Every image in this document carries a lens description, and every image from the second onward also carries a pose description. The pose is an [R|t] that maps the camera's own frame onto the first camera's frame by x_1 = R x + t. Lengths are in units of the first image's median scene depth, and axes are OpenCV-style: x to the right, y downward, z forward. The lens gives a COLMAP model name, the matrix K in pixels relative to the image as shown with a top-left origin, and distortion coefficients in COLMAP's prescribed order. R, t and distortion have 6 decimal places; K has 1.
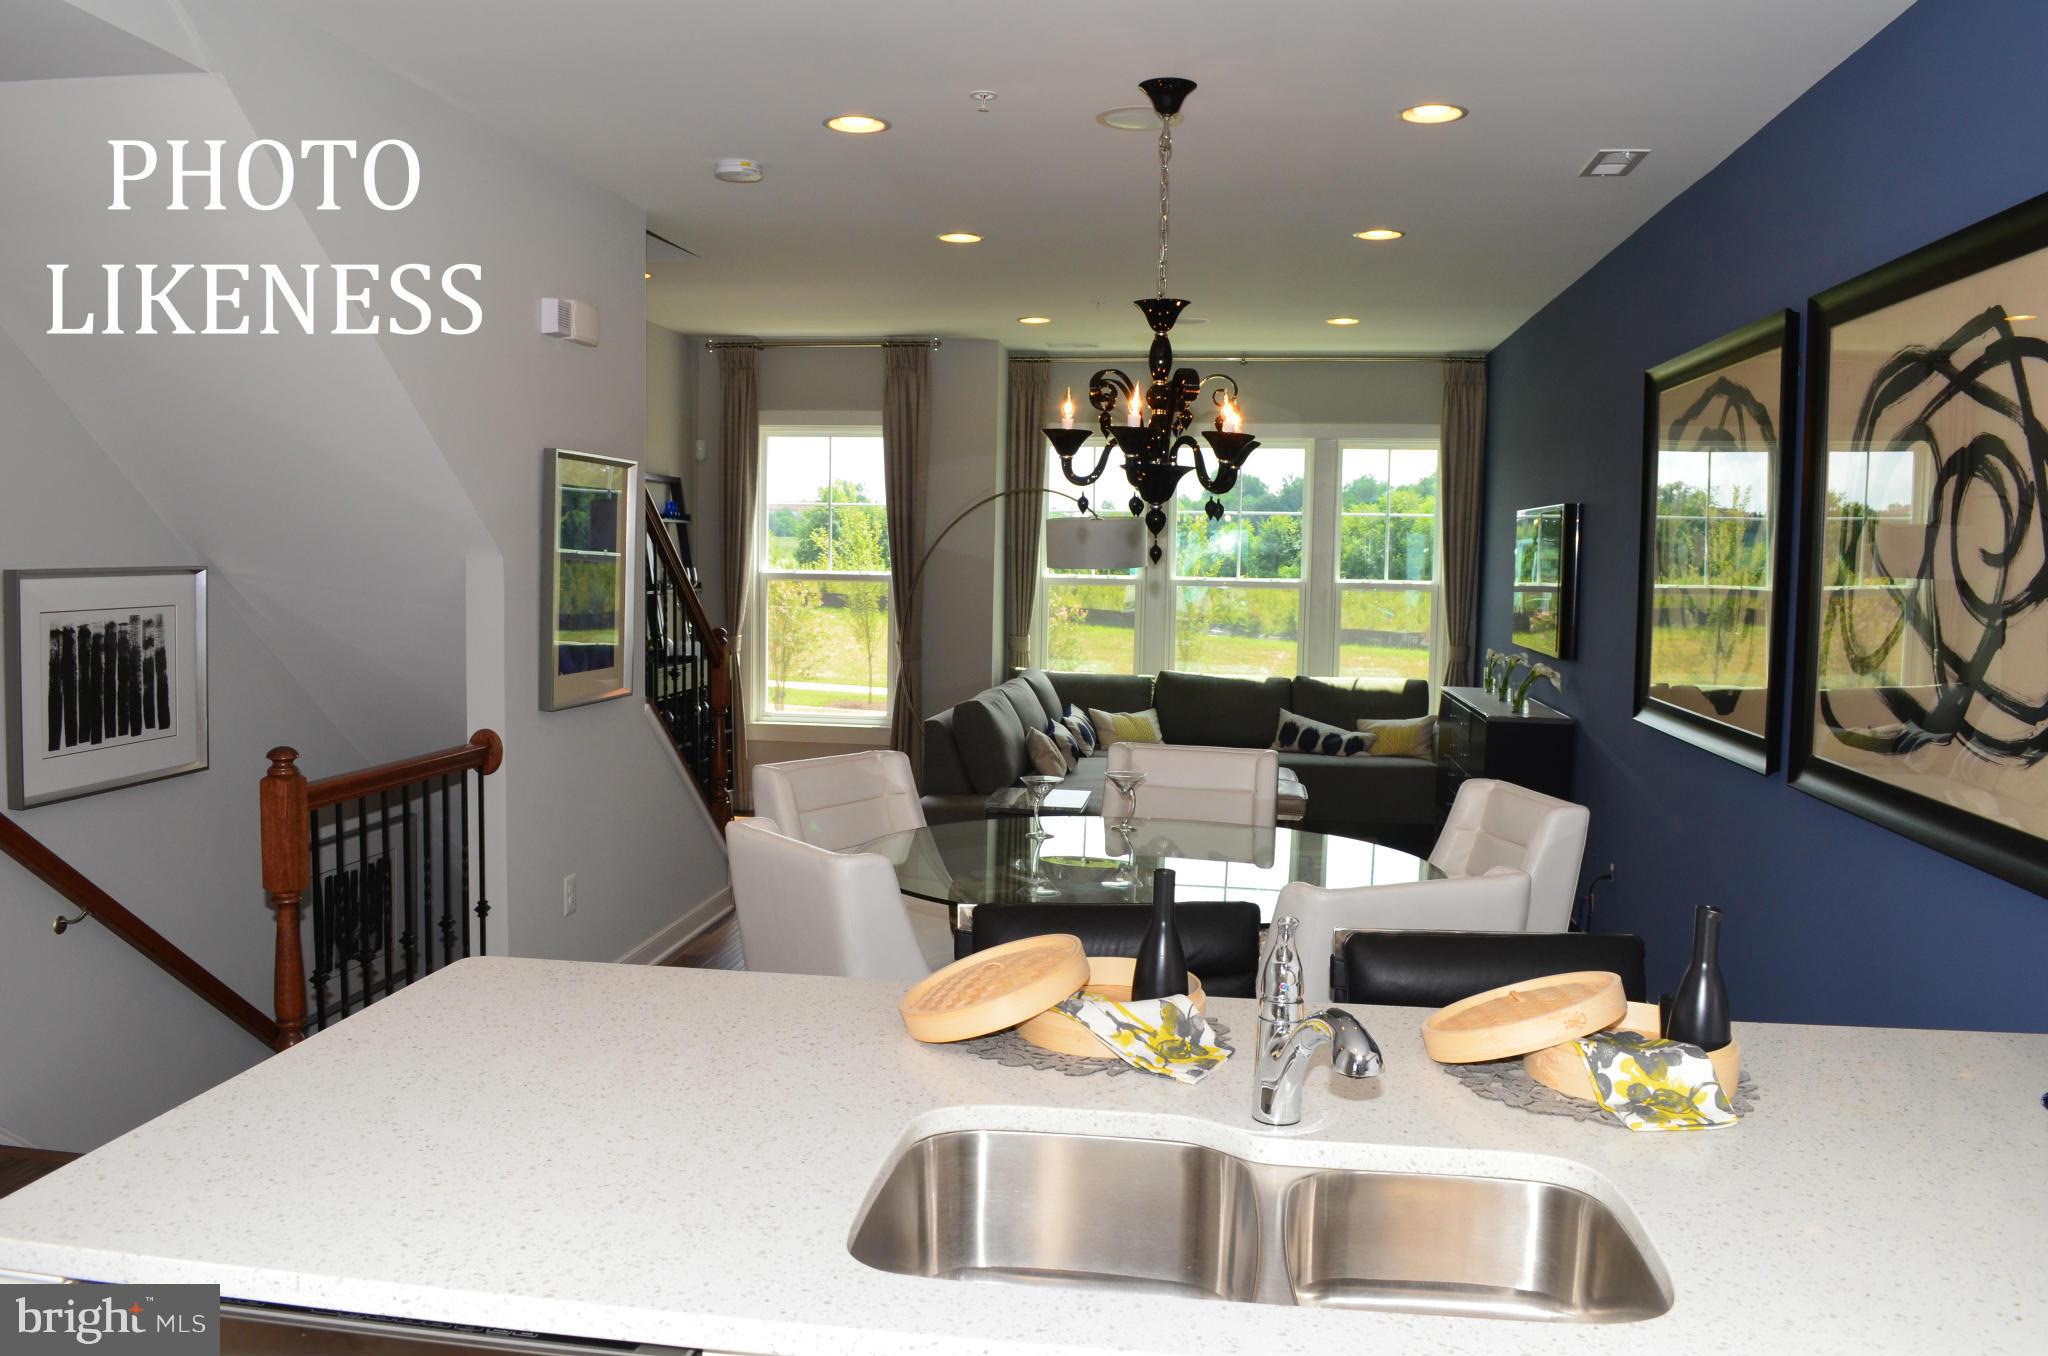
lens RADIAL K [[1601.1, 0, 1024.0], [0, 1601.1, 678.0], [0, 0, 1]] dist [-0.057785, -0.004685]
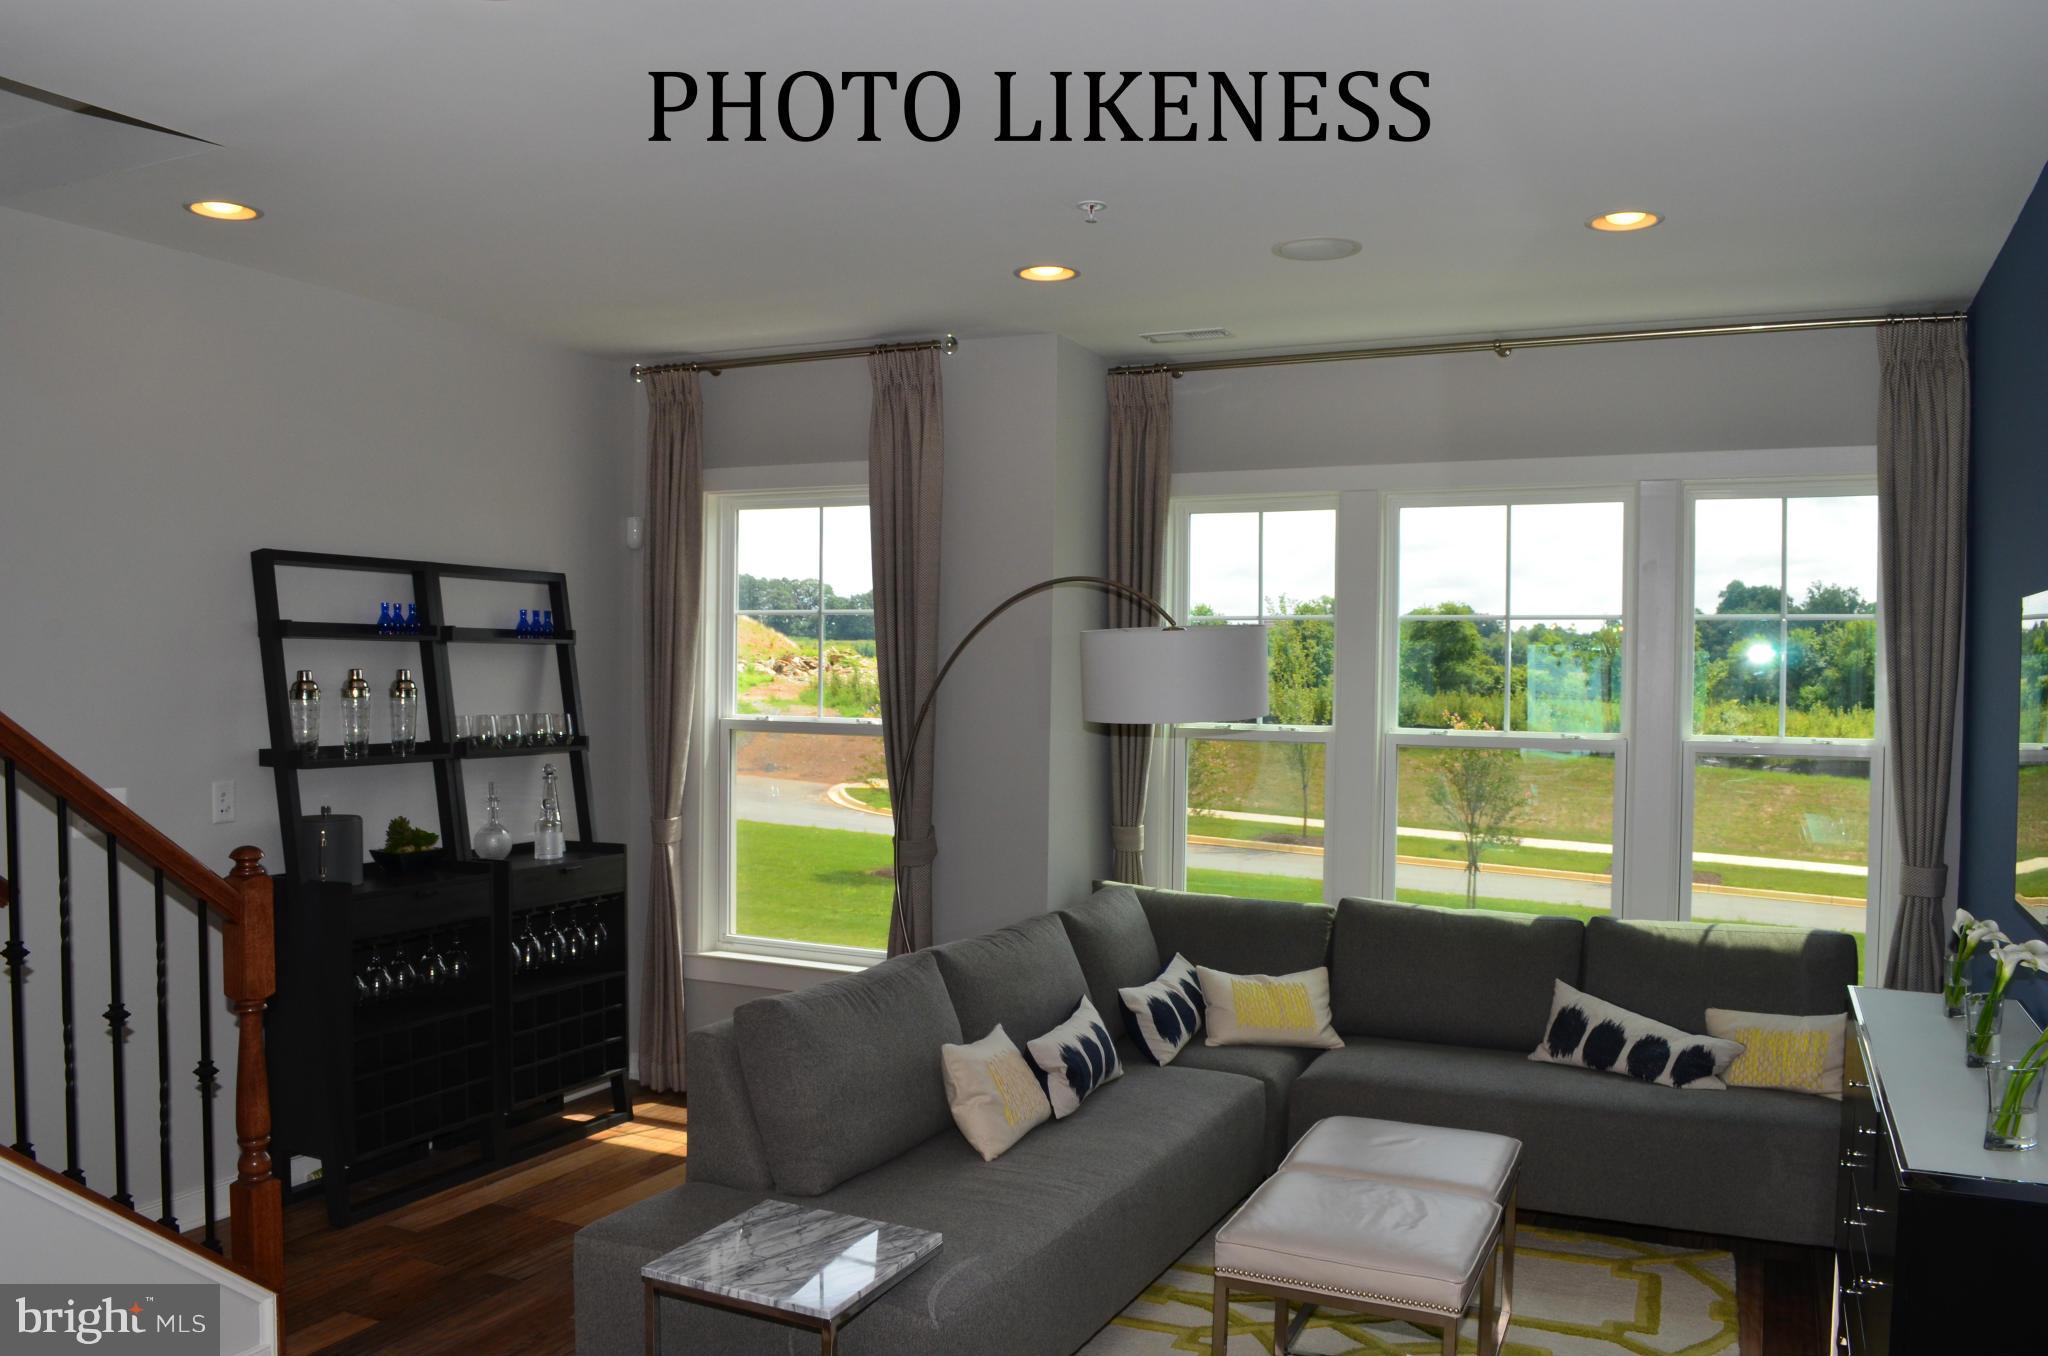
lens RADIAL K [[1601.1, 0, 1024.0], [0, 1601.1, 678.0], [0, 0, 1]] dist [-0.057785, -0.004685]
pose [[0.954469, 0.000214, -0.298309, 0.150040], [-0.022247, 0.997266, -0.070467, -0.040683], [0.297478, 0.073895, 0.951865, 0.434982]]
